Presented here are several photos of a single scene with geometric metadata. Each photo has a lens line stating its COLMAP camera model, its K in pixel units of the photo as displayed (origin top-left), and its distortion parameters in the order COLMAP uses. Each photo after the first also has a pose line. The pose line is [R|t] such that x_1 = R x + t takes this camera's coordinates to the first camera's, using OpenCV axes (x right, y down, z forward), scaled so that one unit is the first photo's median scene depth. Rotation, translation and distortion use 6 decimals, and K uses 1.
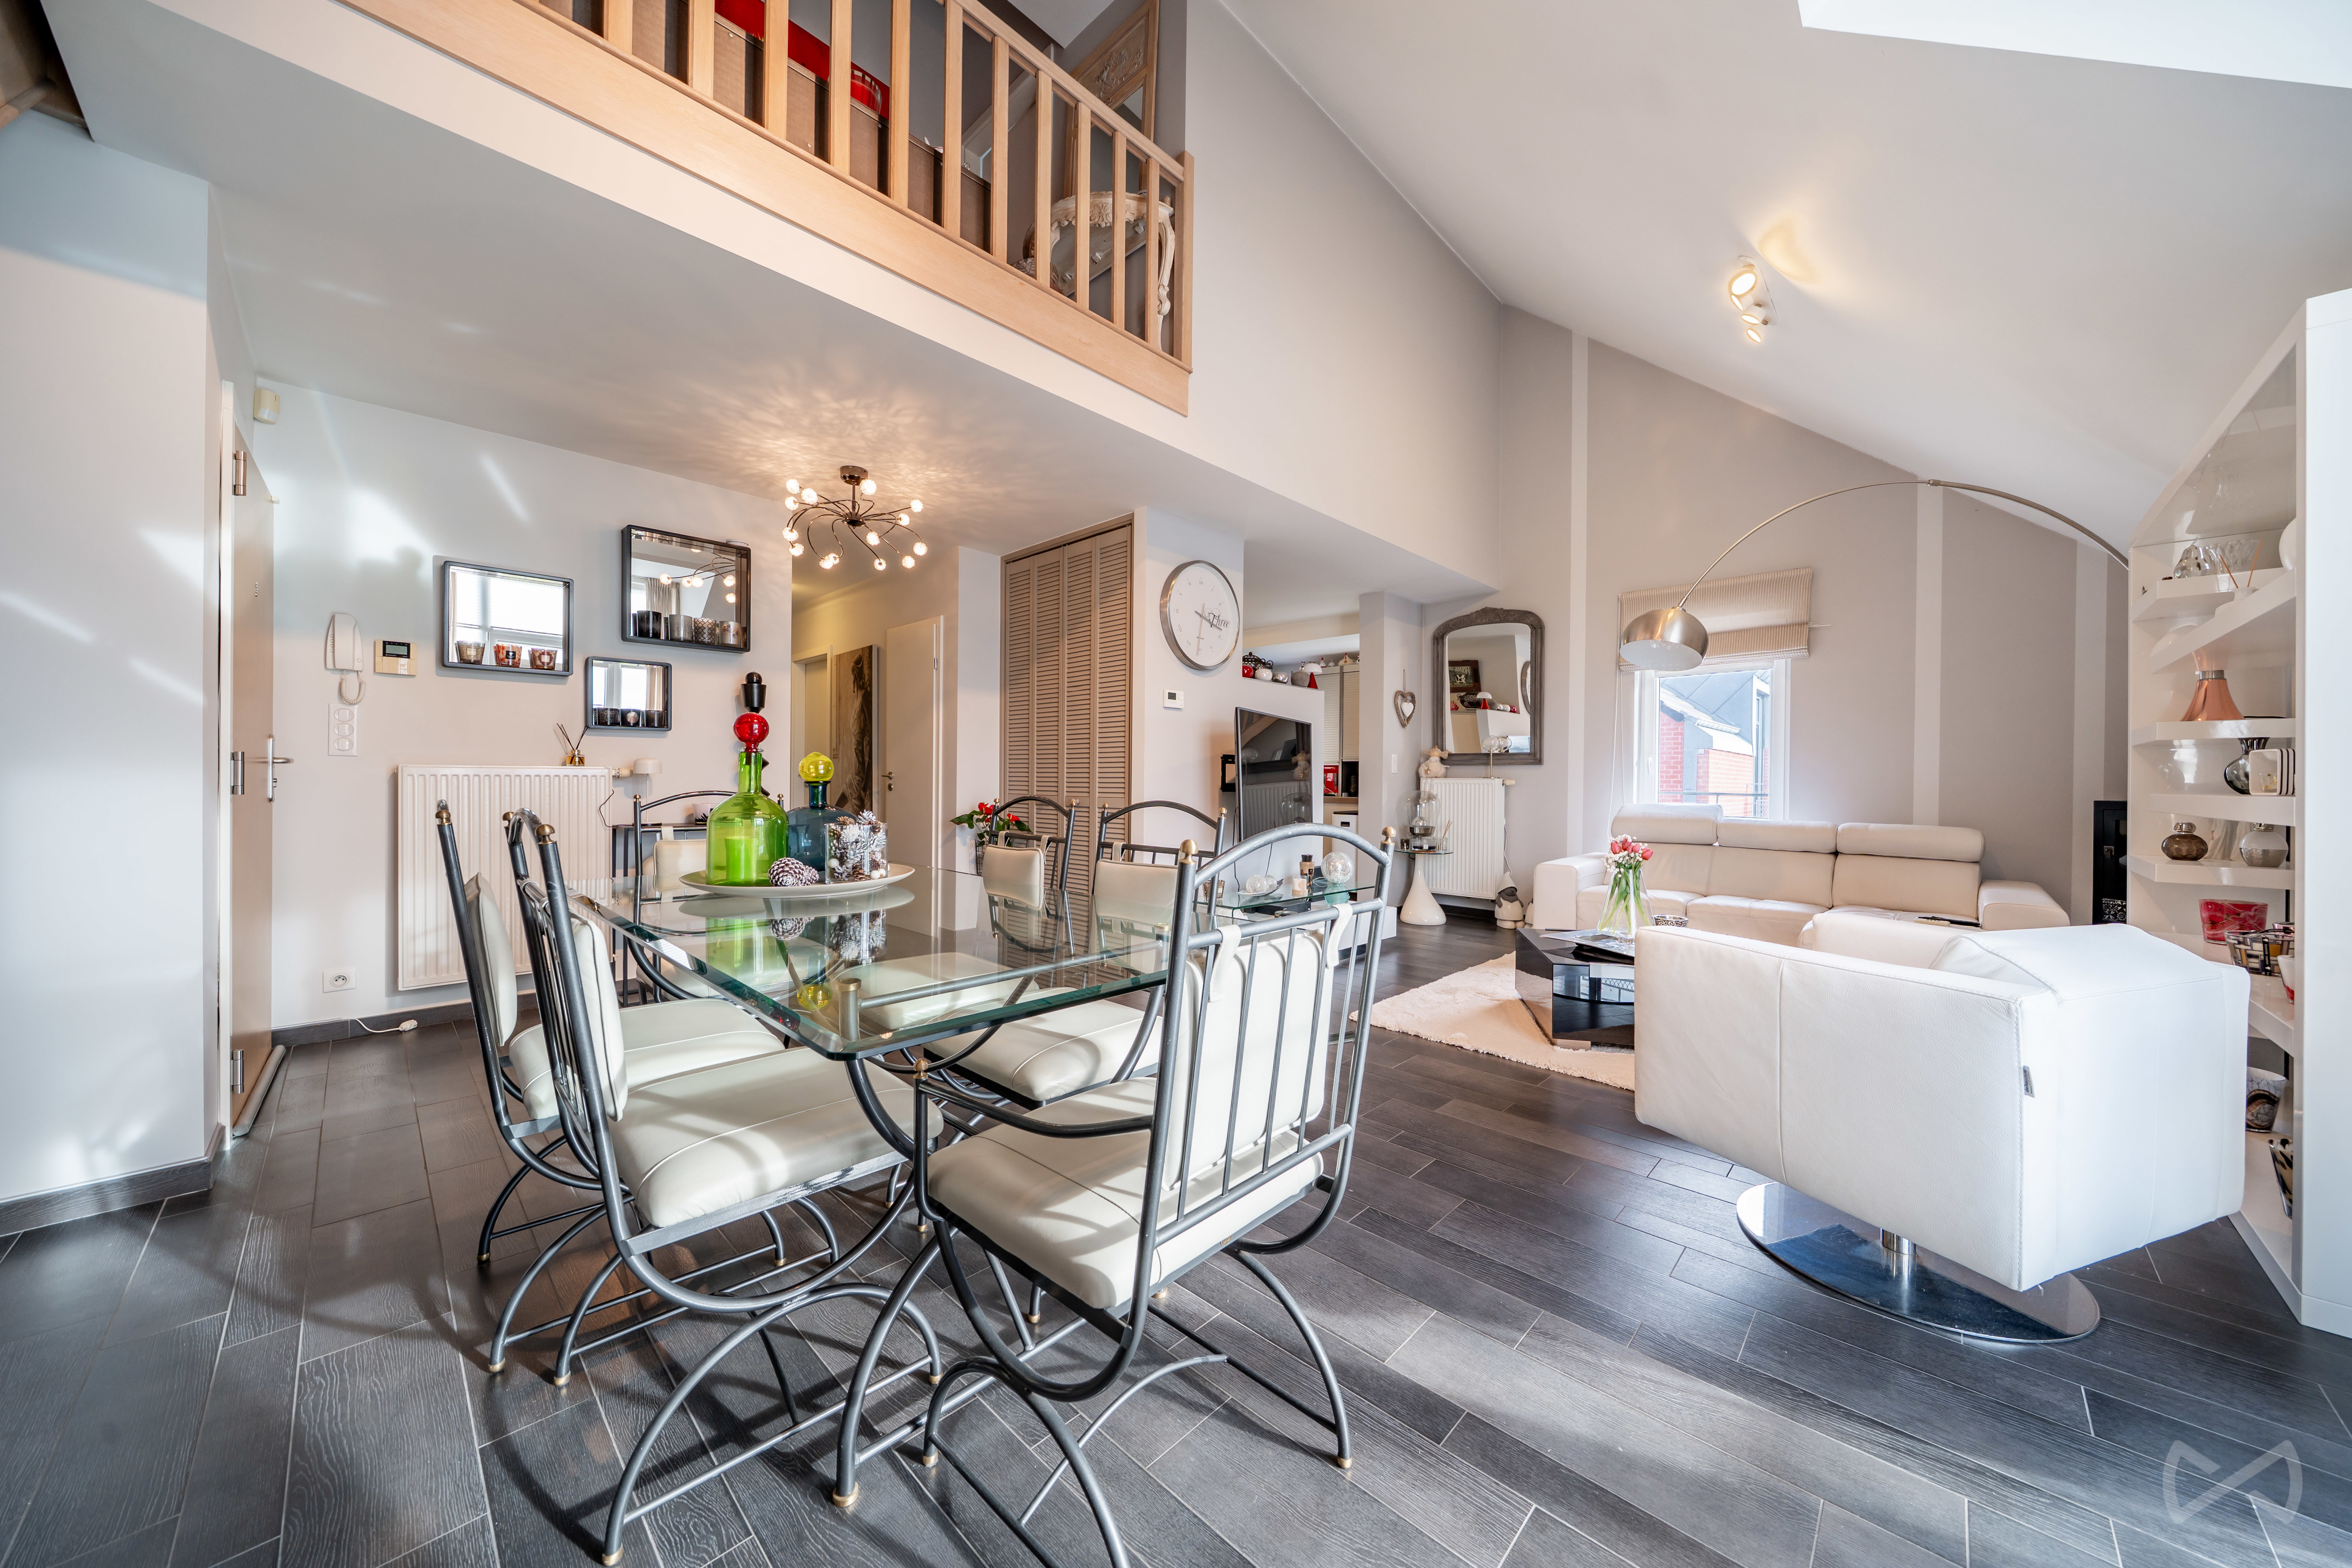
lens RADIAL K [[799.2, 0, 1185.2], [0, 799.2, 783.0], [0, 0, 1]] dist [-0.005708, -0.000012]
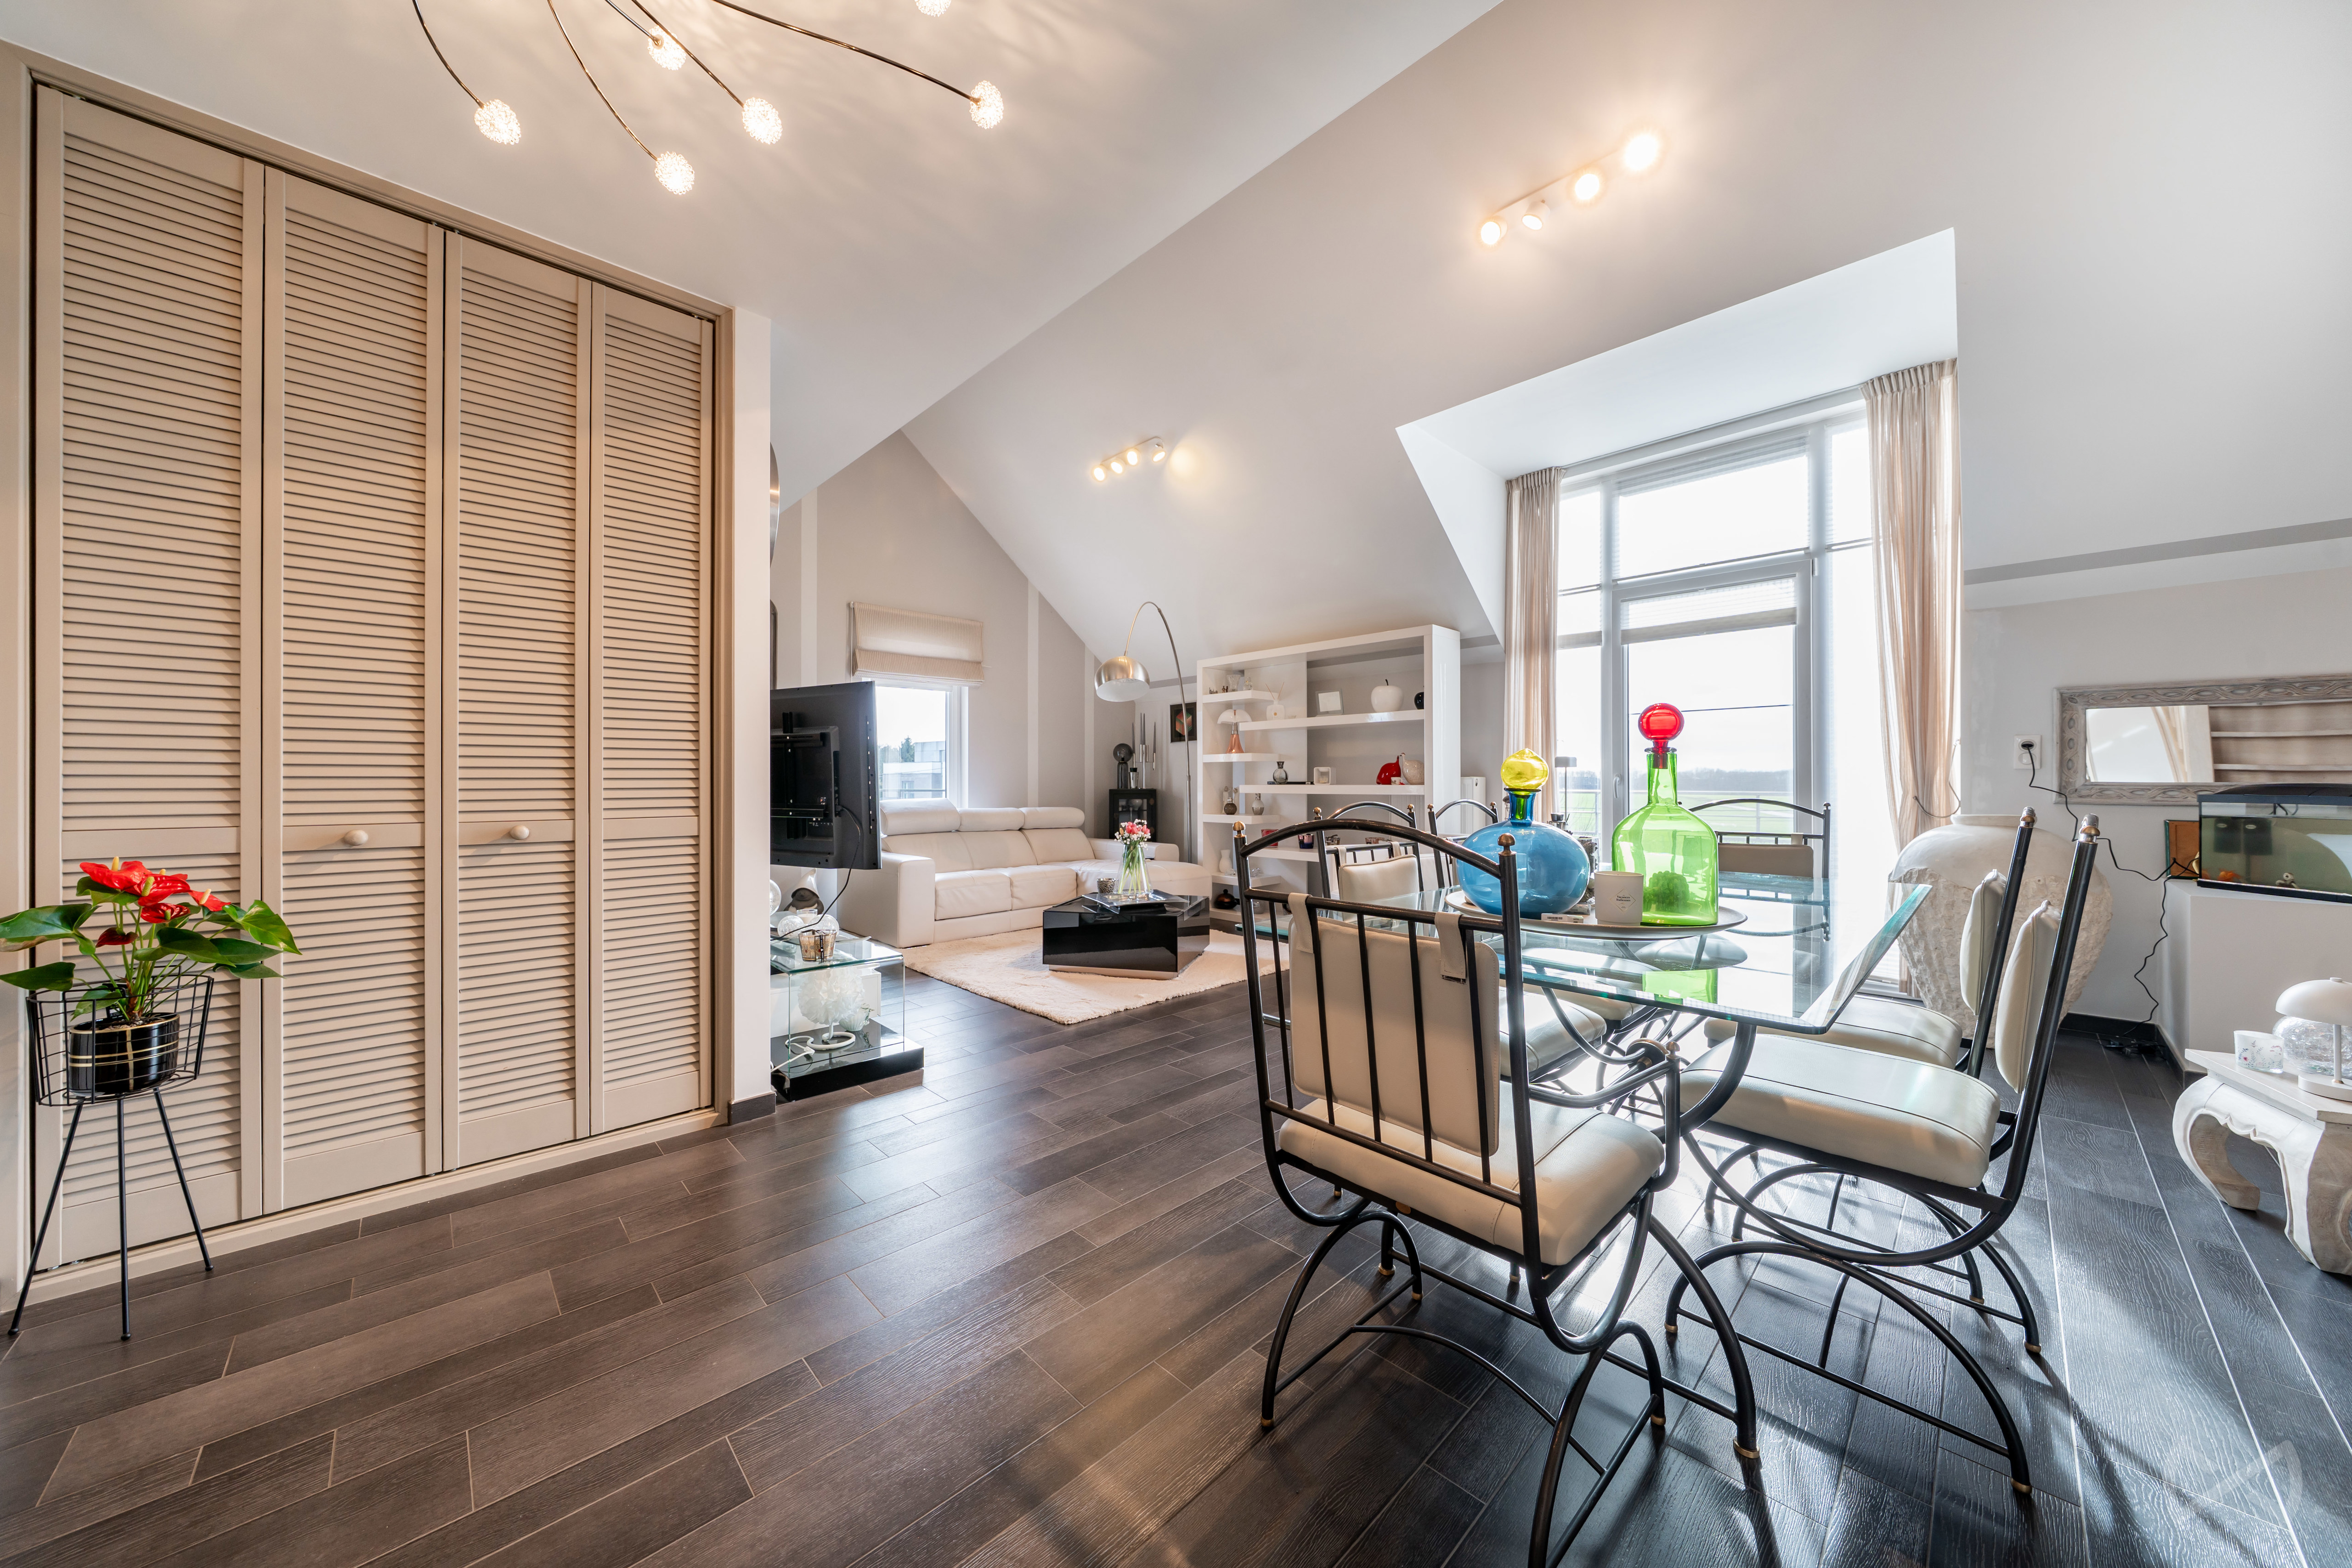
lens RADIAL K [[799.2, 0, 1185.2], [0, 799.2, 783.0], [0, 0, 1]] dist [-0.005708, -0.000012]
pose [[0.036289, -0.009369, 0.999297, -0.447503], [0.005310, 0.999944, 0.009182, -0.005459], [-0.999327, 0.004973, 0.036337, 0.478323]]
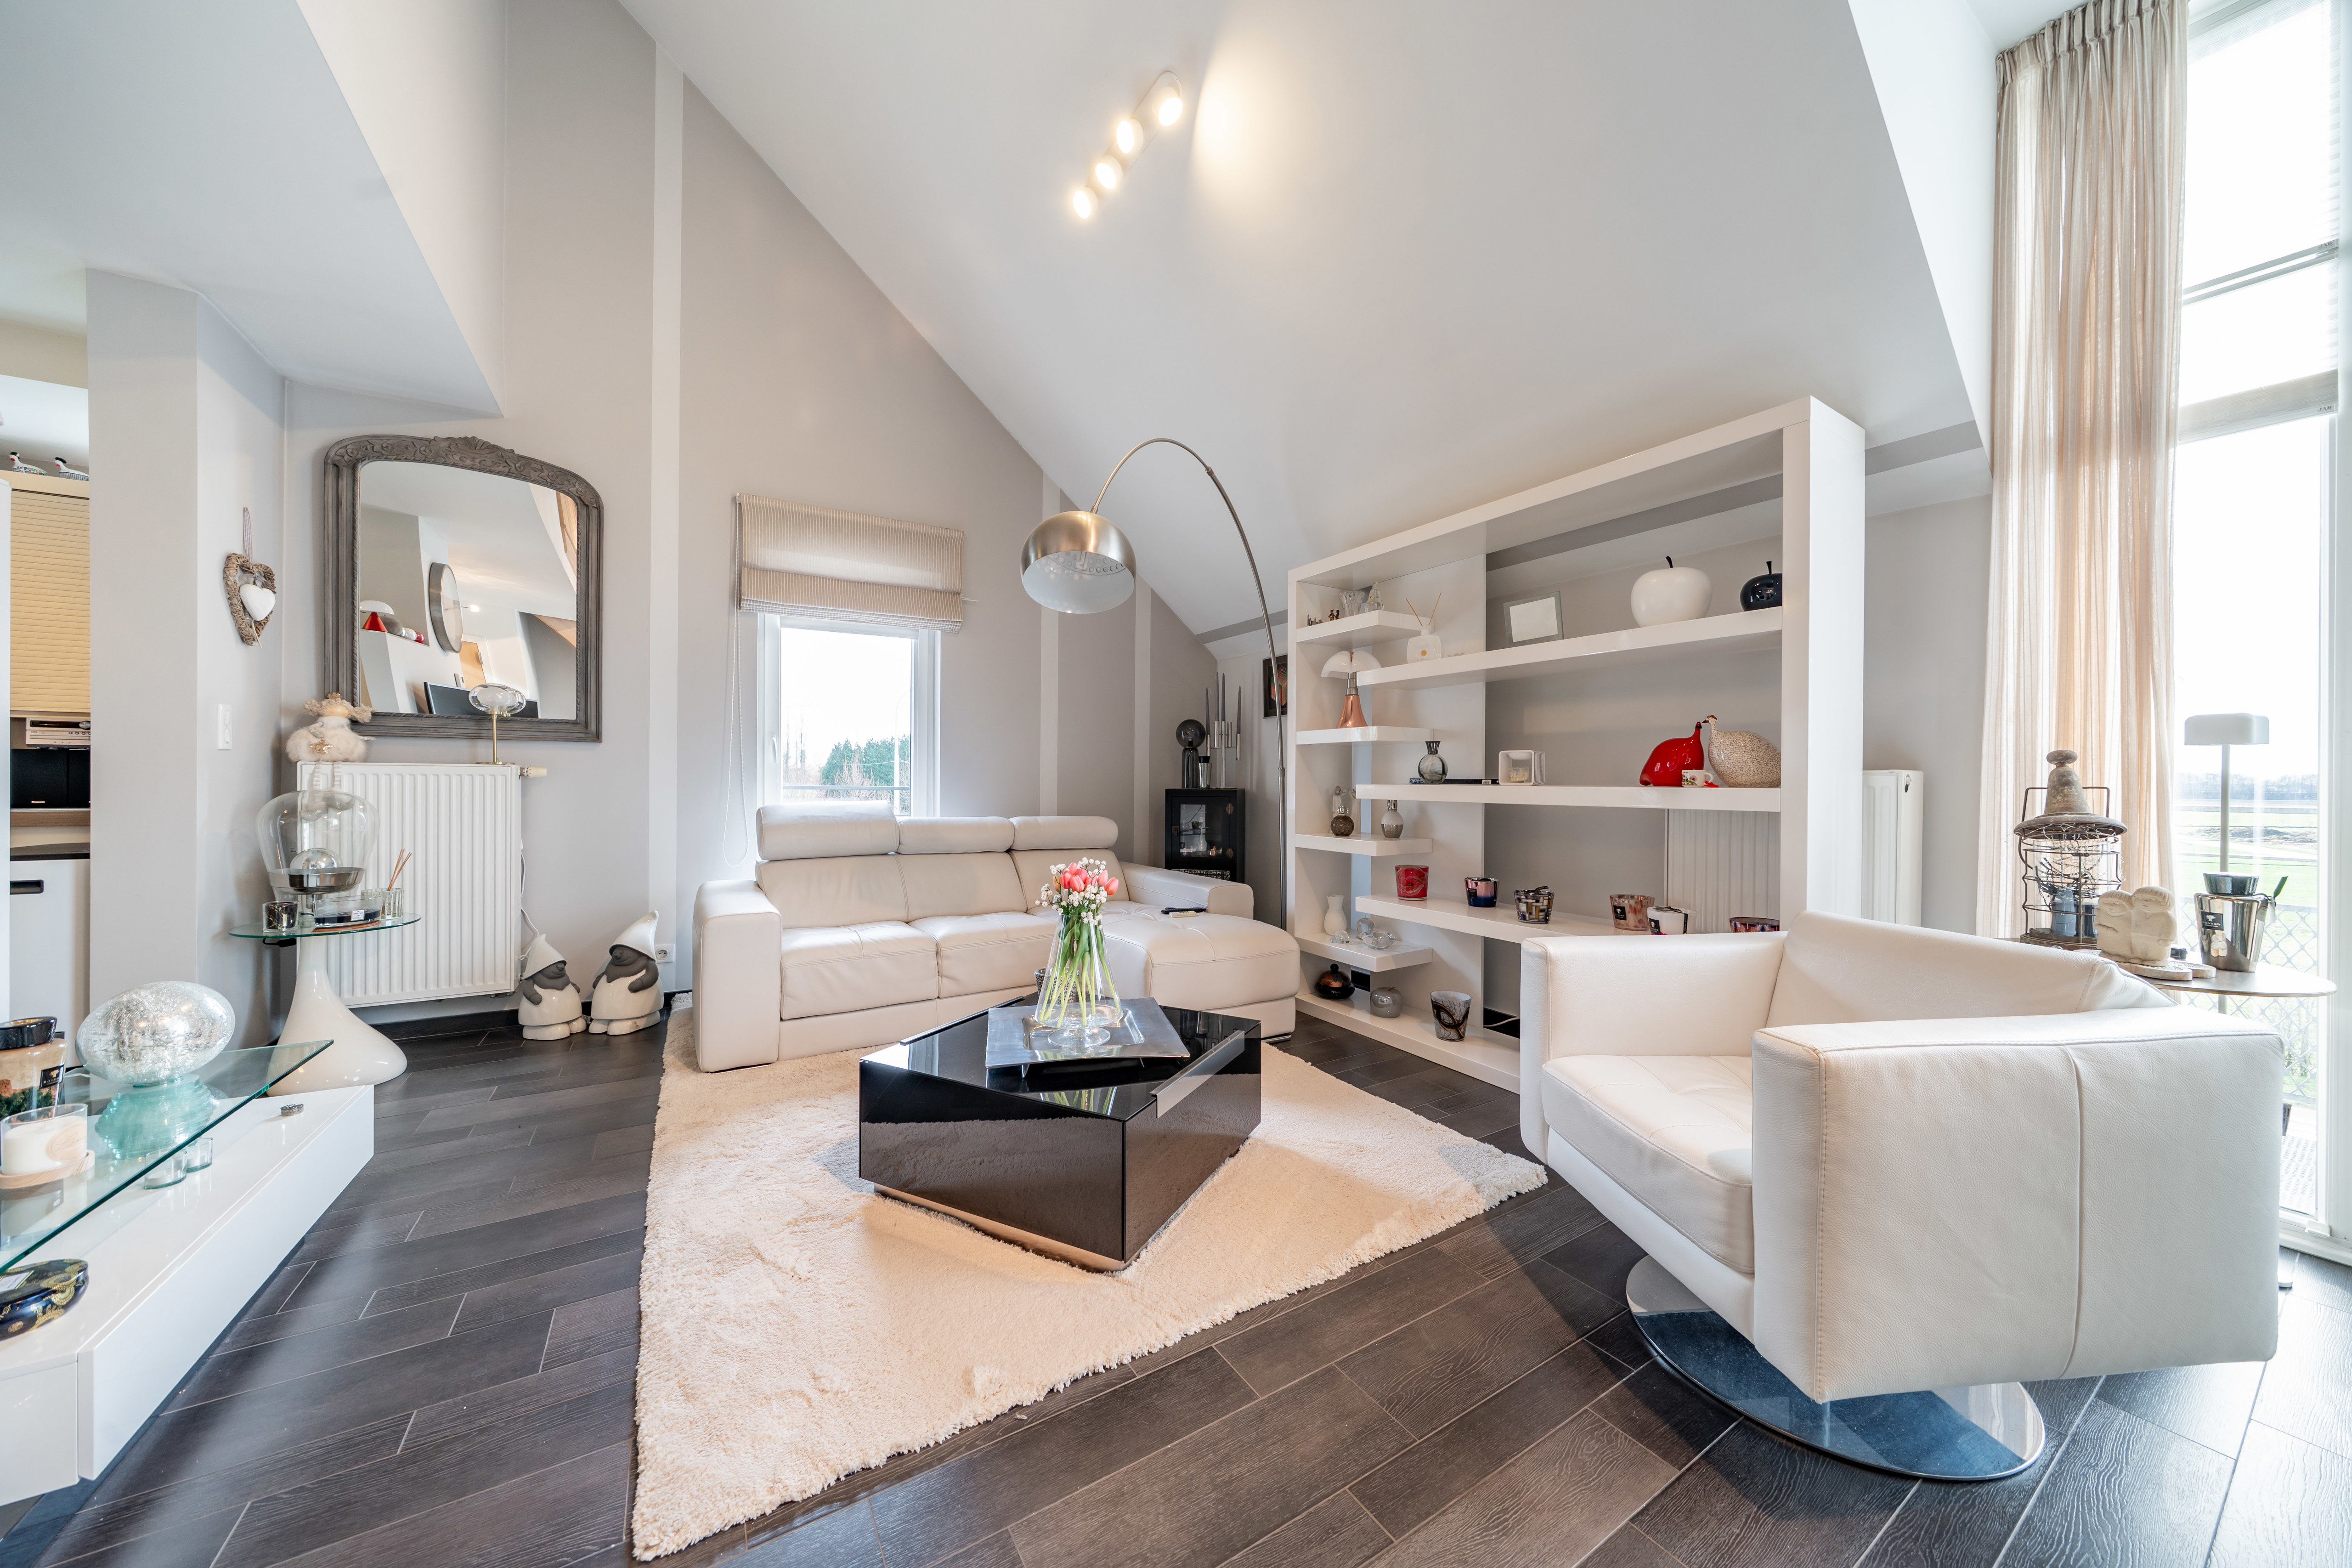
lens RADIAL K [[799.2, 0, 1185.2], [0, 799.2, 783.0], [0, 0, 1]] dist [-0.005708, -0.000012]
pose [[0.244929, -0.010439, 0.969485, -0.016530], [-0.001727, 0.999936, 0.011203, -0.000393], [-0.969539, -0.004418, 0.244895, 0.426549]]
